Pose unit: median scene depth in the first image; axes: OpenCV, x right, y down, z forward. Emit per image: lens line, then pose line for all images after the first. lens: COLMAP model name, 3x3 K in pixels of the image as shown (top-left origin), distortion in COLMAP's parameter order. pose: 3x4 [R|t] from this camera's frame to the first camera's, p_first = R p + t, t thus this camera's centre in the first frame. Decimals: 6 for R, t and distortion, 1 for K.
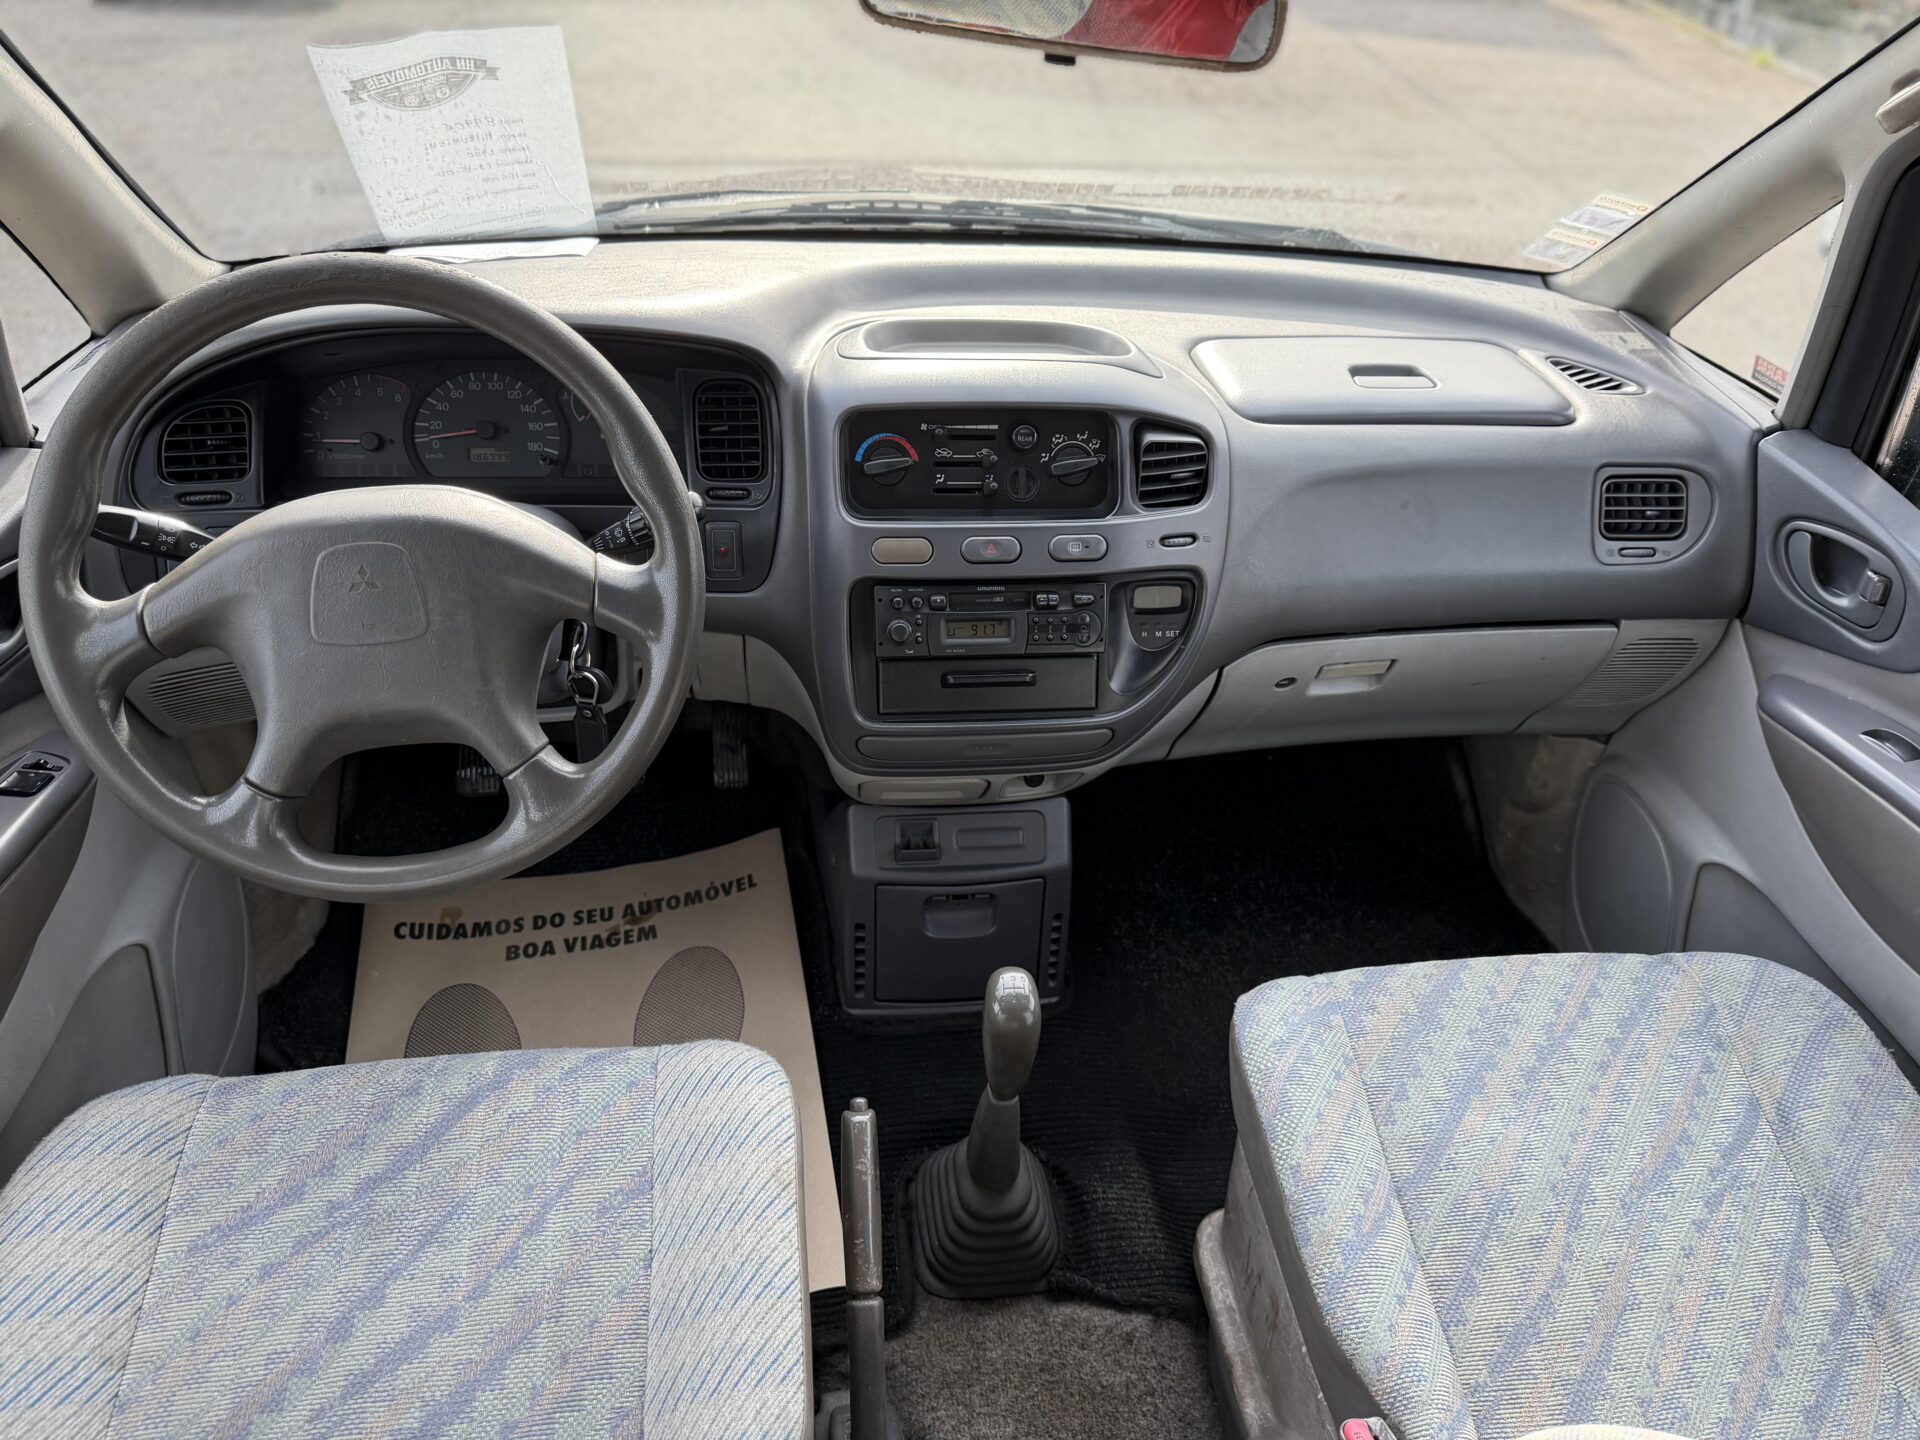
lens RADIAL K [[1240.6, 0, 903.2], [0, 1240.6, 729.3], [0, 0, 1]] dist [0.020849, -0.002535]
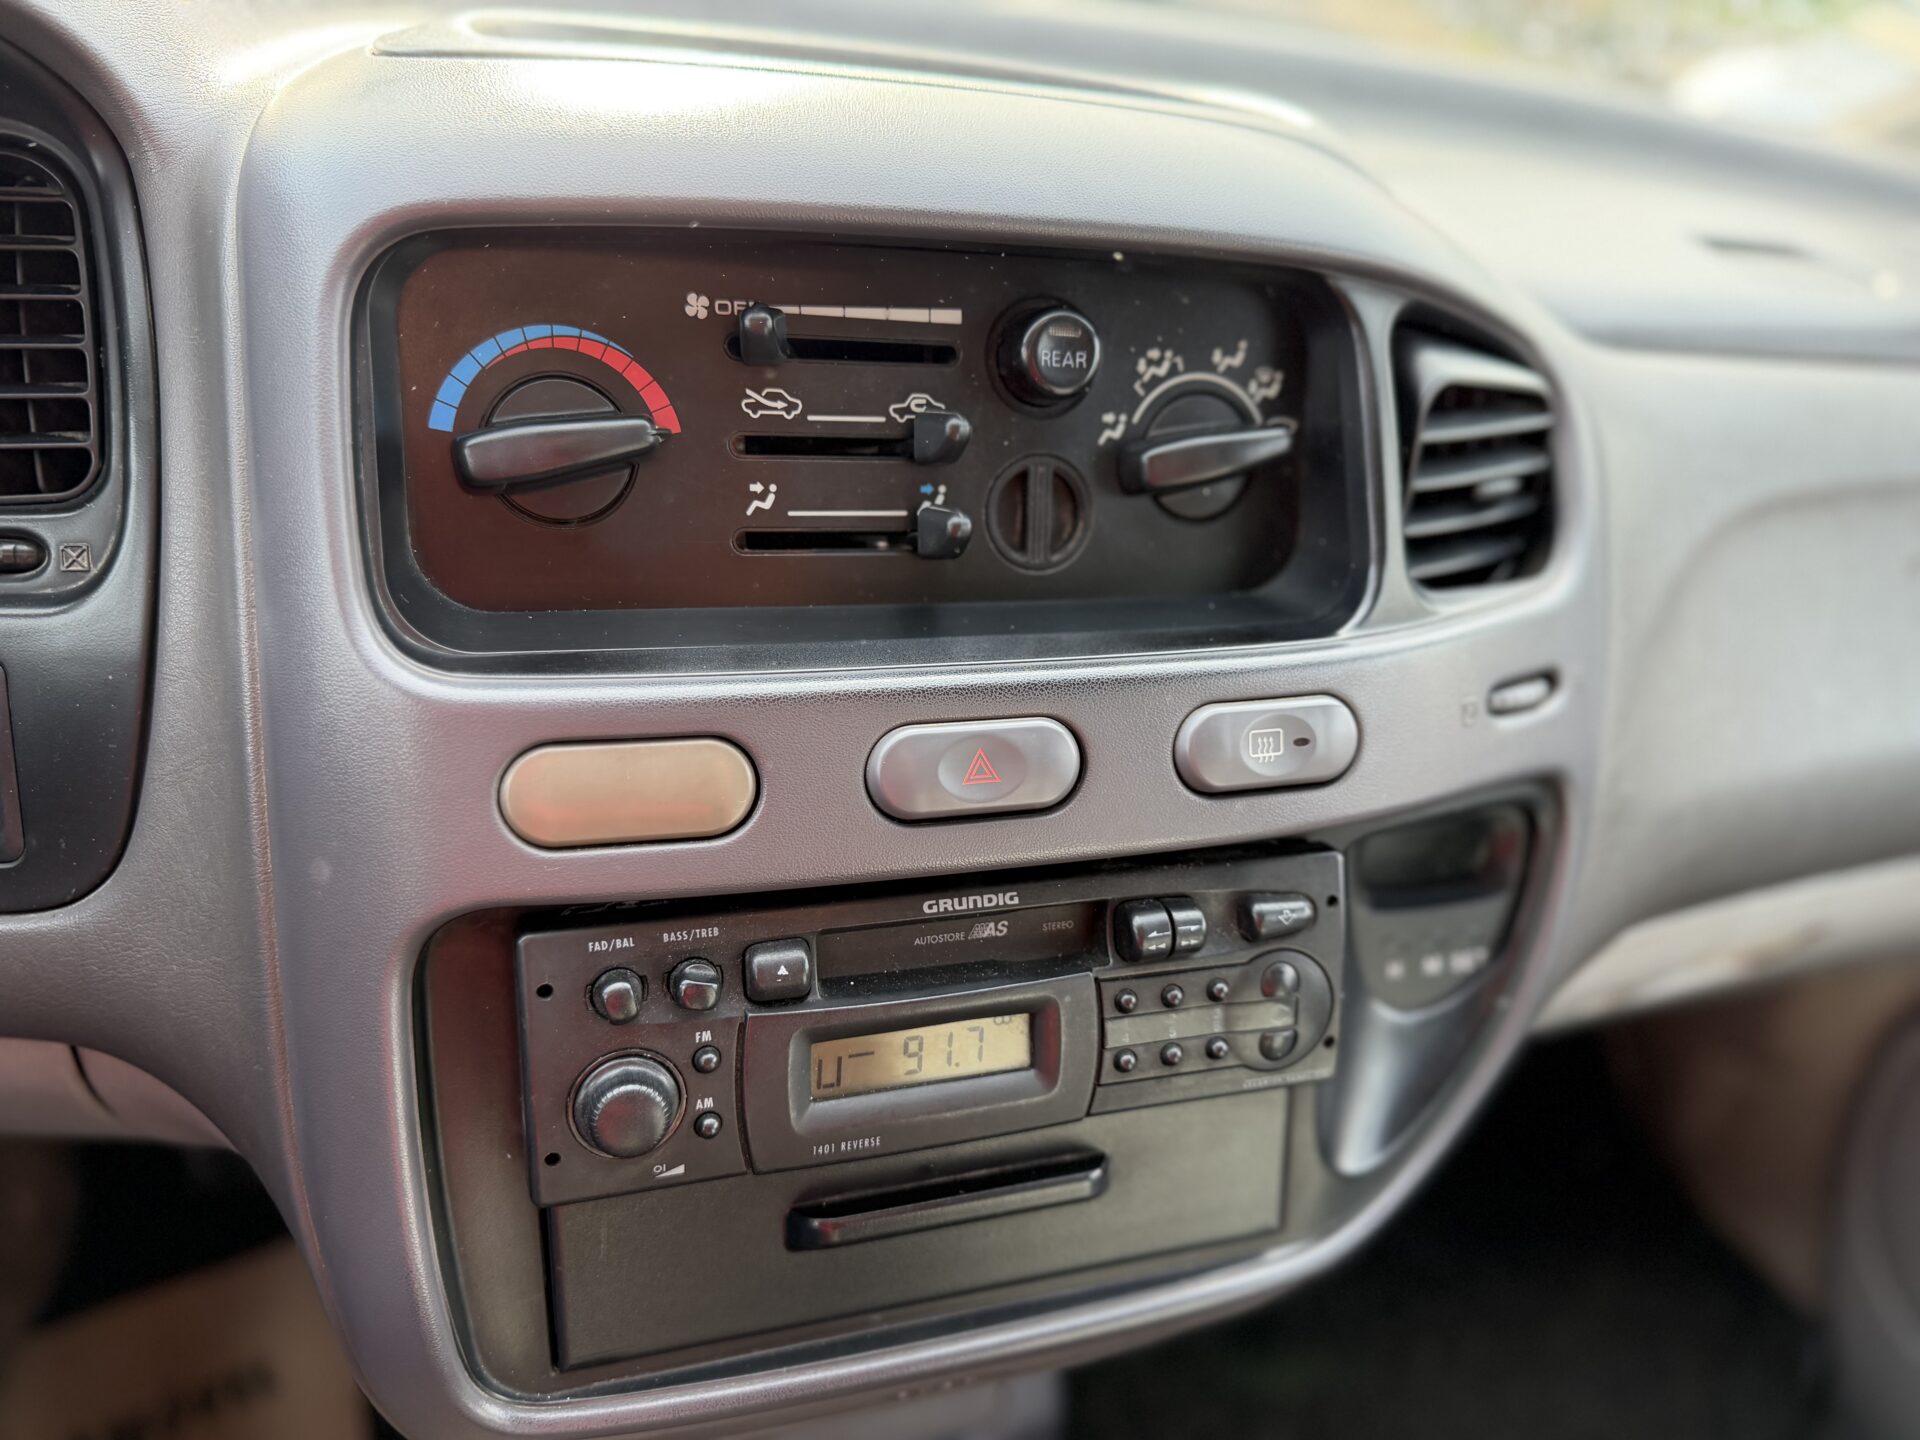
lens RADIAL K [[1240.6, 0, 903.2], [0, 1240.6, 729.3], [0, 0, 1]] dist [0.020849, -0.002535]
pose [[0.978708, -0.036649, 0.201959, 0.002919], [0.039853, 0.999136, -0.011824, -0.145859], [-0.201351, 0.019621, 0.979323, 0.723735]]
